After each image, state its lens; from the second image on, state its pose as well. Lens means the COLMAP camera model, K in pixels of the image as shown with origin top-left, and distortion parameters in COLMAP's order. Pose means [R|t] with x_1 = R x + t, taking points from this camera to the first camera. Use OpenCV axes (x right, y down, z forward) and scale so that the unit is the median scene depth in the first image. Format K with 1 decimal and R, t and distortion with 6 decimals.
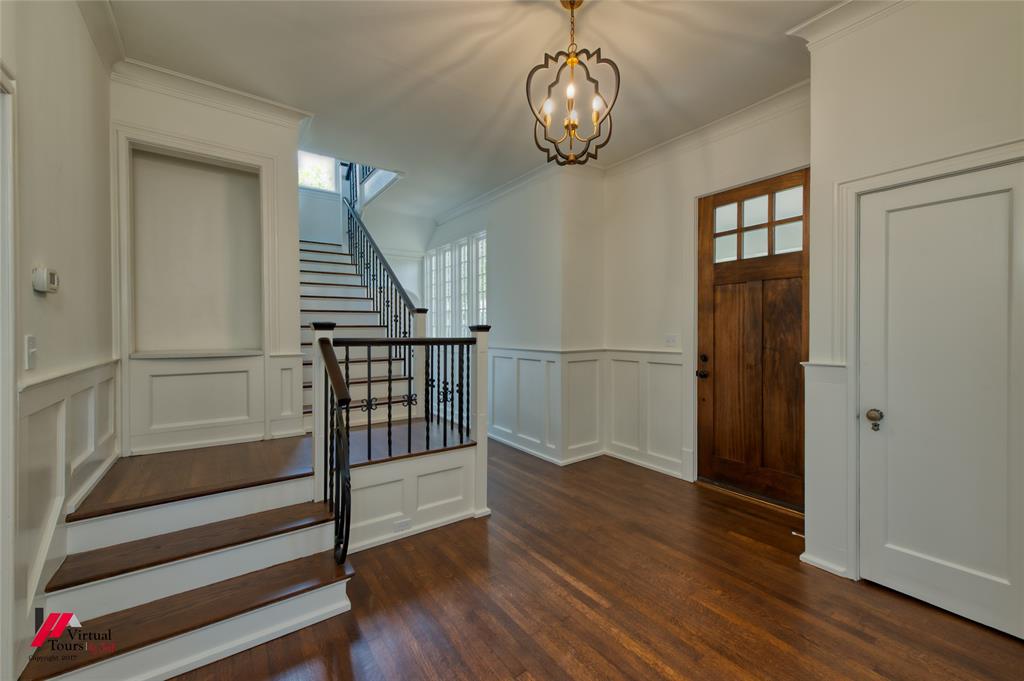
lens RADIAL K [[407.5, 0, 506.3], [0, 407.5, 328.5], [0, 0, 1]] dist [0.002462, -0.000078]
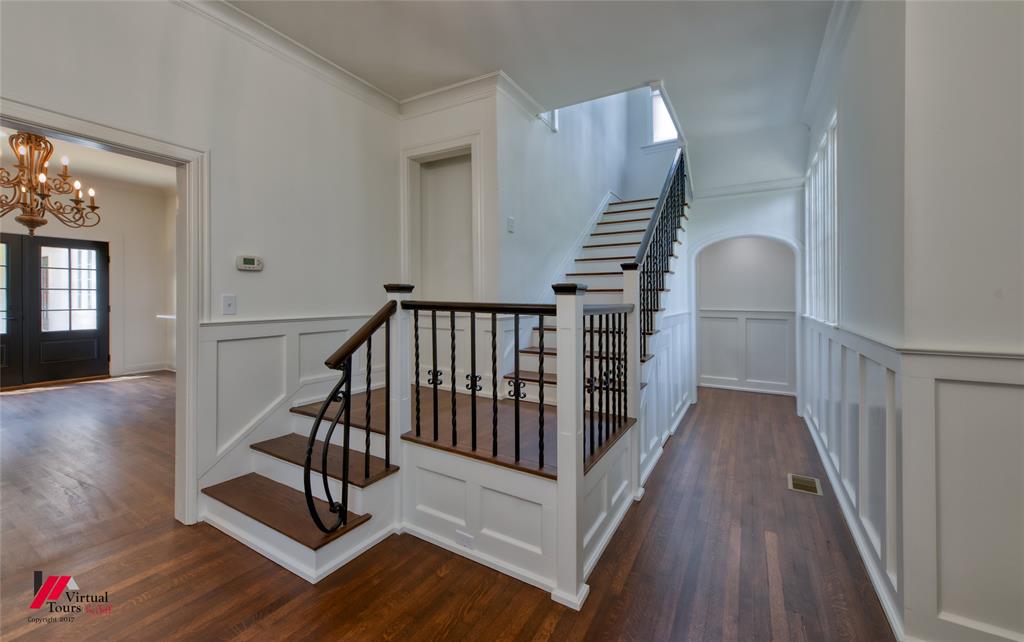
lens RADIAL K [[397.4, 0, 515.2], [0, 397.4, 299.0], [0, 0, 1]] dist [-0.001013, -0.000029]
pose [[0.418053, 0.002886, -0.908418, 0.452489], [0.010385, 0.999914, 0.007956, 0.008970], [0.908363, -0.012760, 0.417987, 0.716280]]
